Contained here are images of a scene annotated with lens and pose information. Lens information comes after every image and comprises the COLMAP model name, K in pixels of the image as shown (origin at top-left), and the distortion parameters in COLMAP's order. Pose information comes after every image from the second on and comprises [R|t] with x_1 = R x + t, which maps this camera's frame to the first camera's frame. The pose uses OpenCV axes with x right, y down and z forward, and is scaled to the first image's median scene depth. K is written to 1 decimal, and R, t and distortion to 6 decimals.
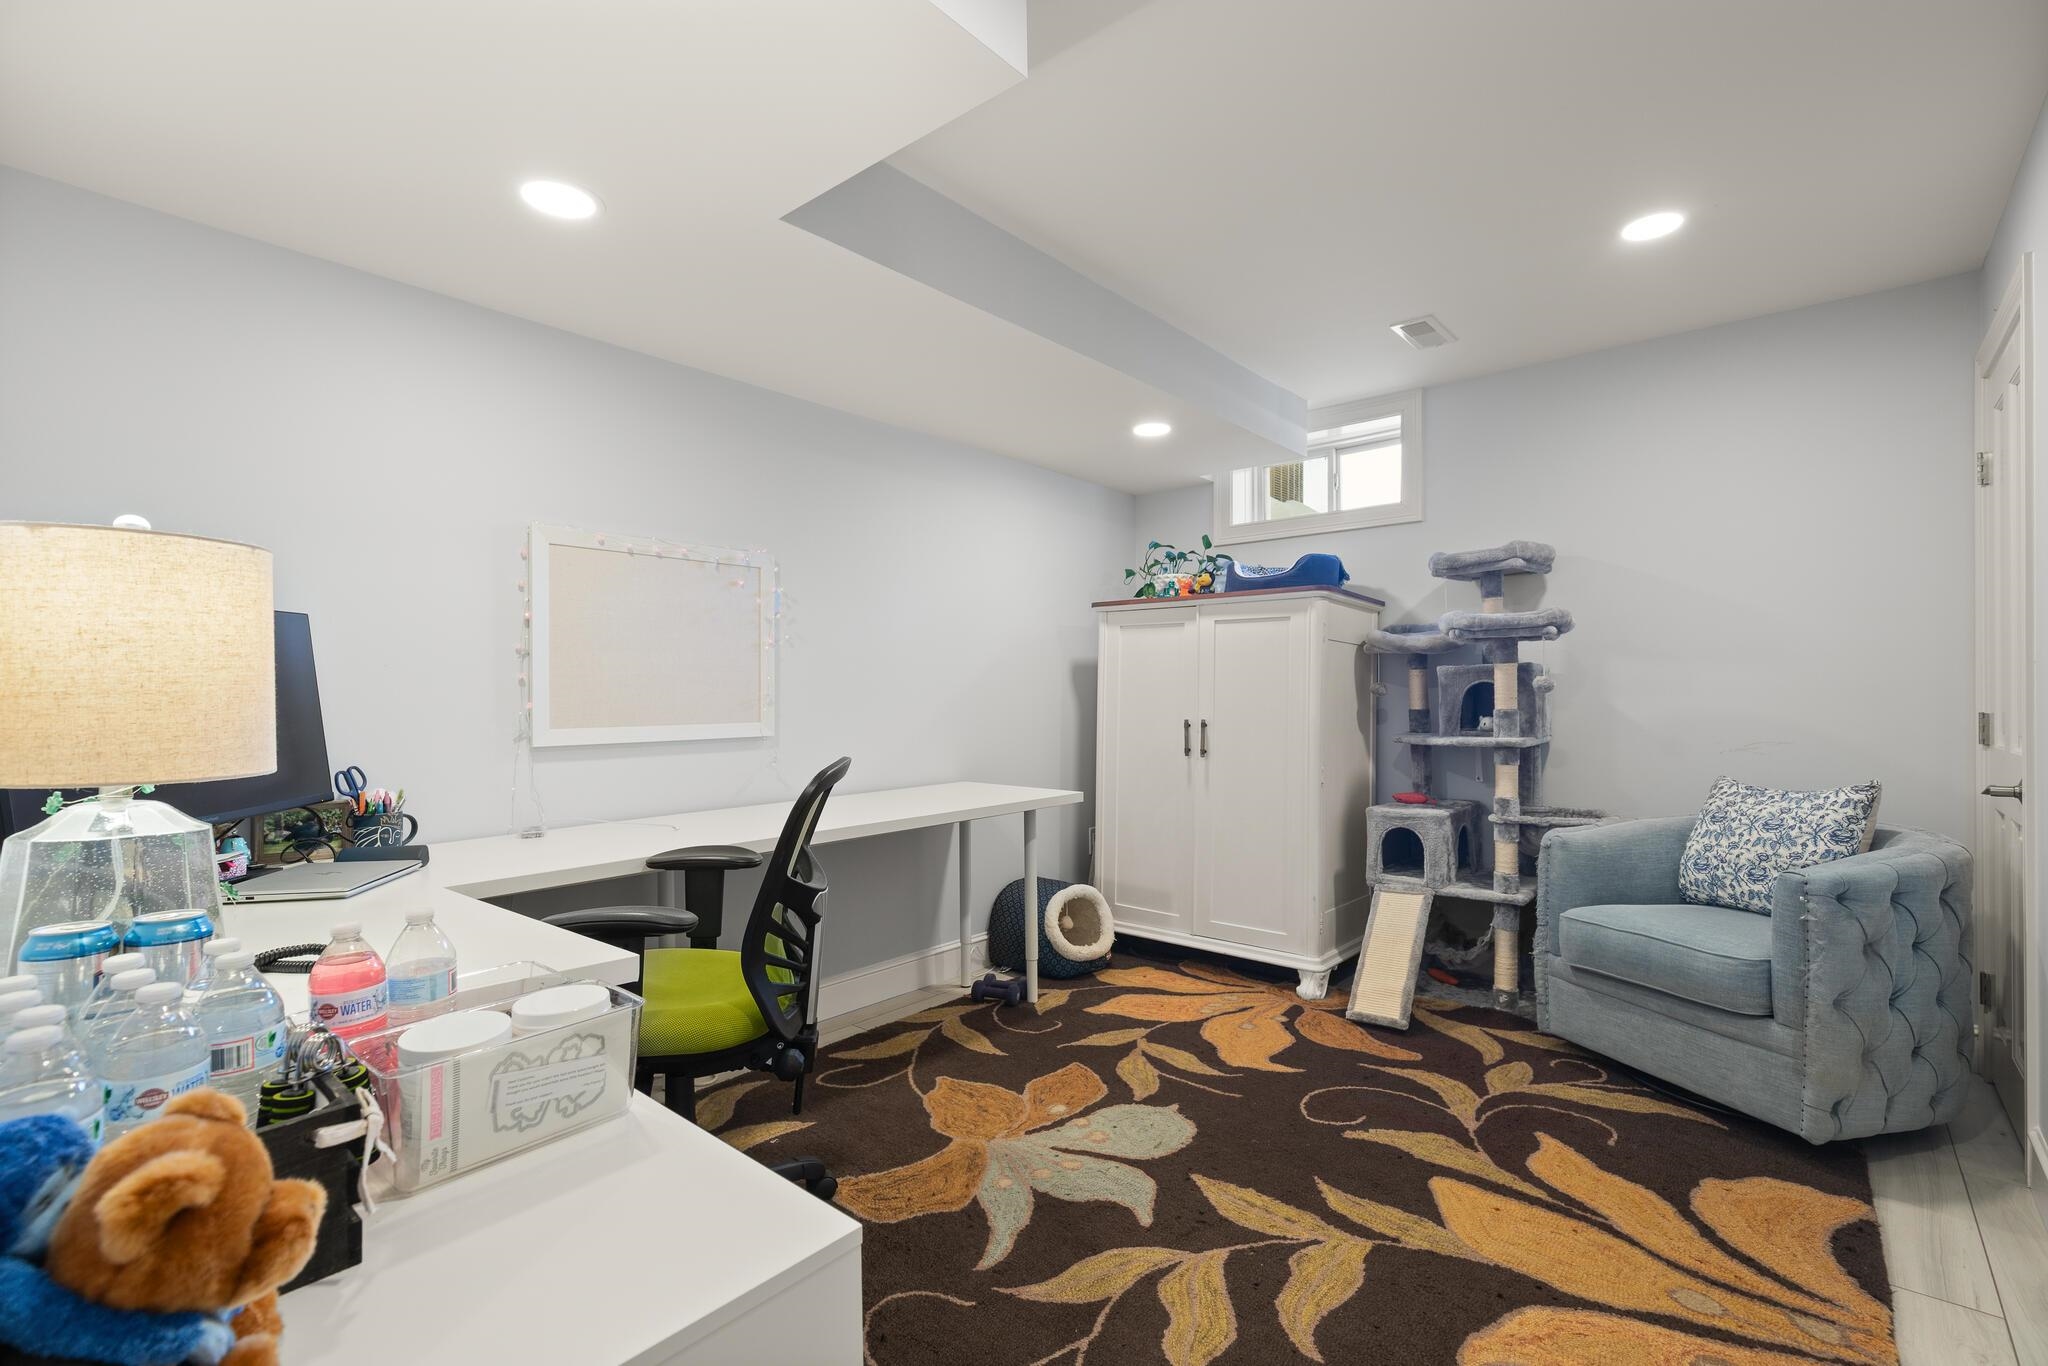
lens RADIAL K [[925.7, 0, 1020.0], [0, 925.7, 697.8], [0, 0, 1]] dist [0.008442, -0.001943]
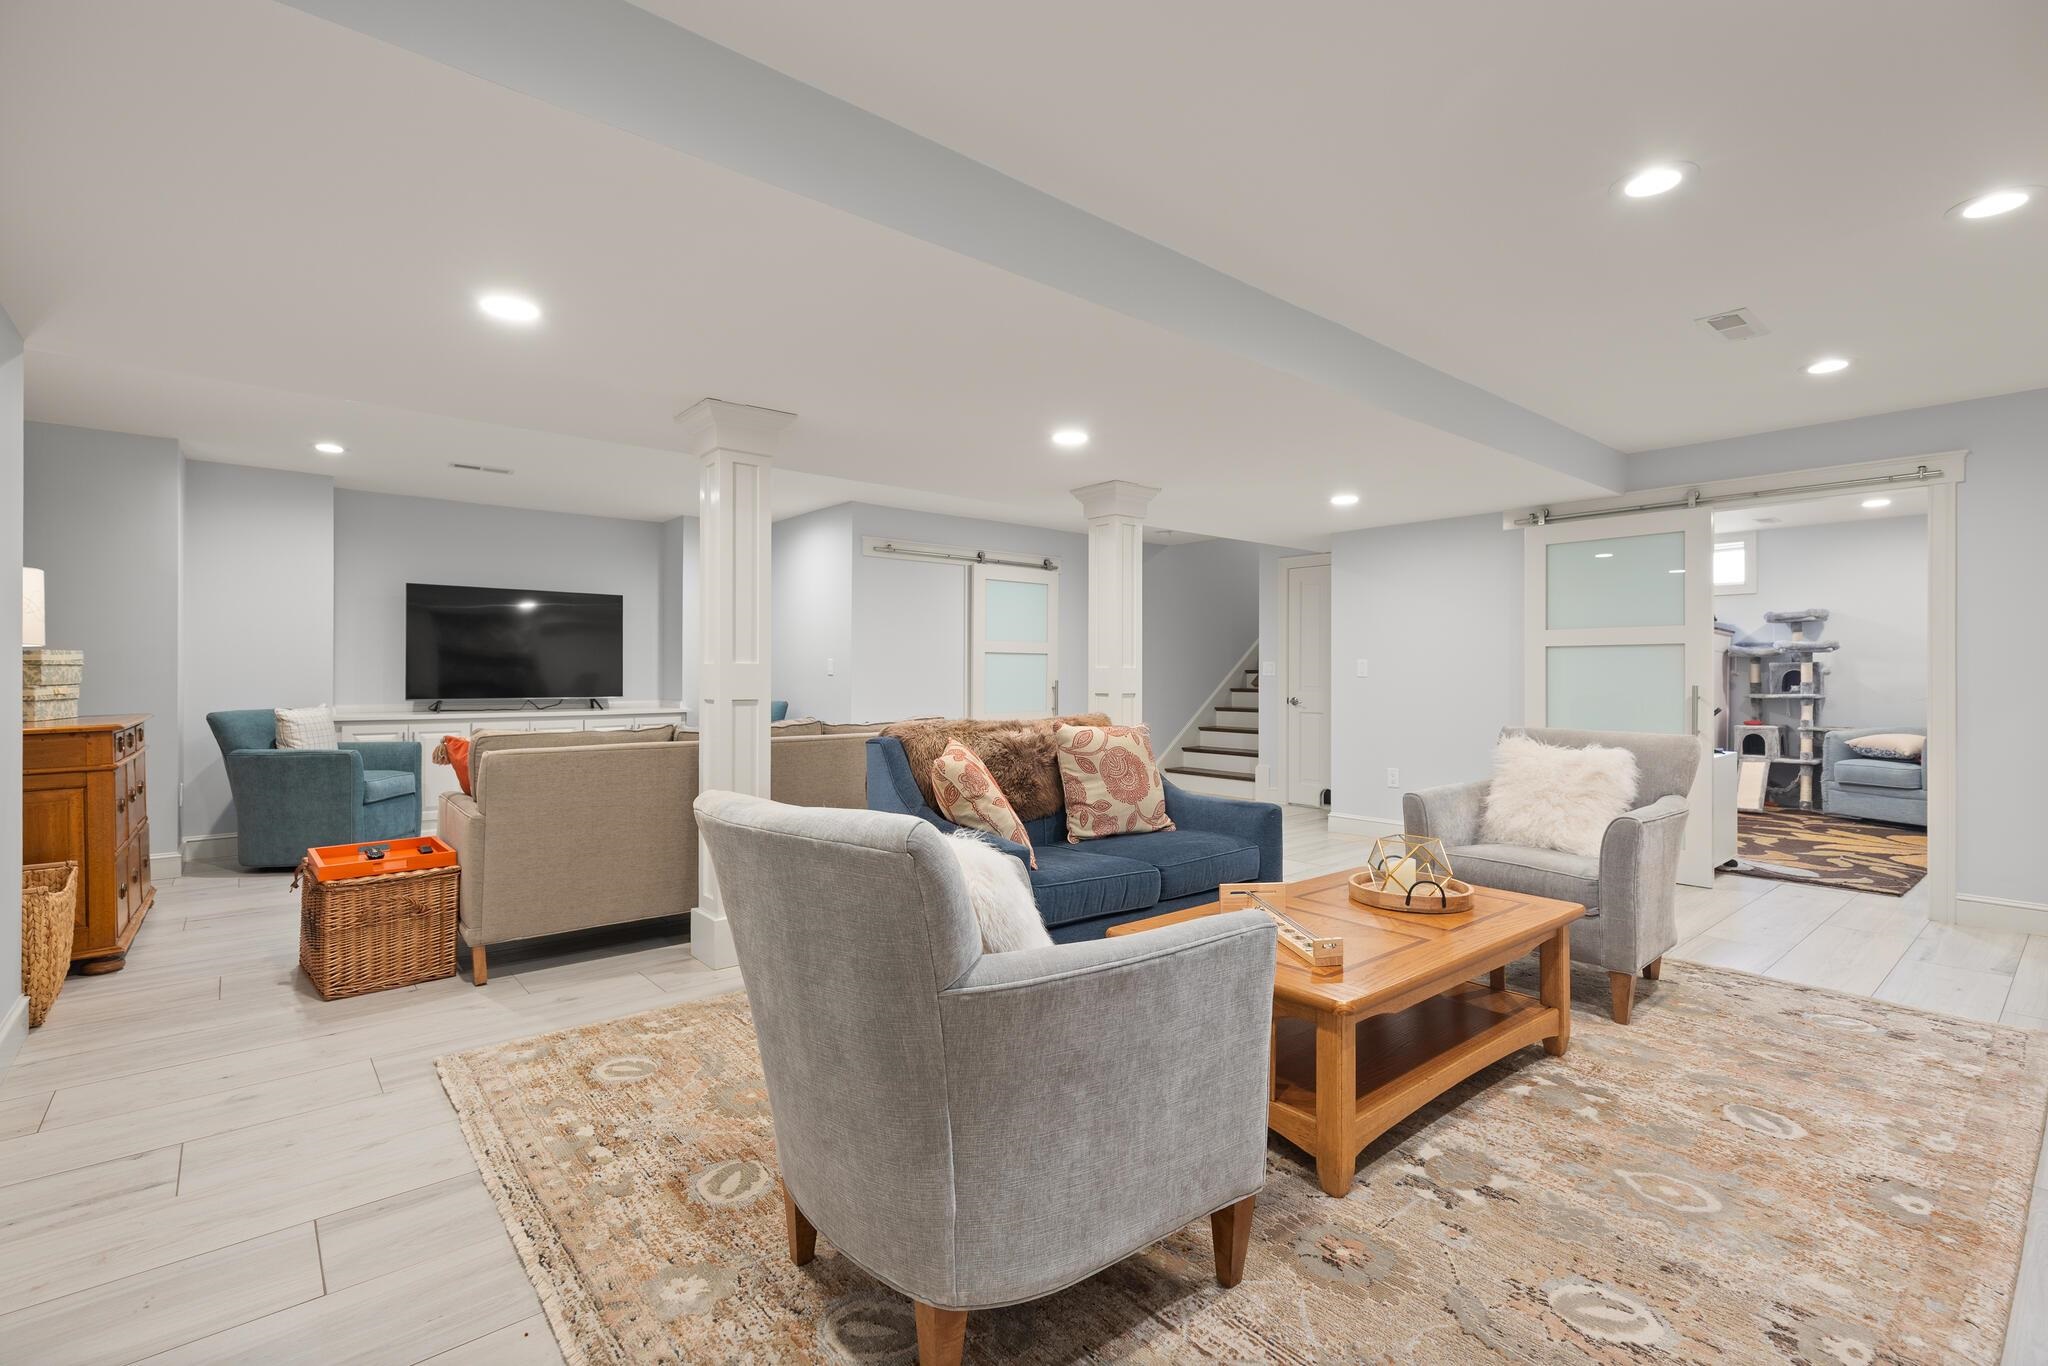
lens RADIAL K [[925.7, 0, 1026.3], [0, 925.7, 672.1], [0, 0, 1]] dist [0.008442, -0.001943]
pose [[0.987648, 0.004281, -0.156628, -1.020778], [-0.004389, 0.999990, -0.000342, -0.003309], [0.156625, 0.001025, 0.987658, -1.577046]]
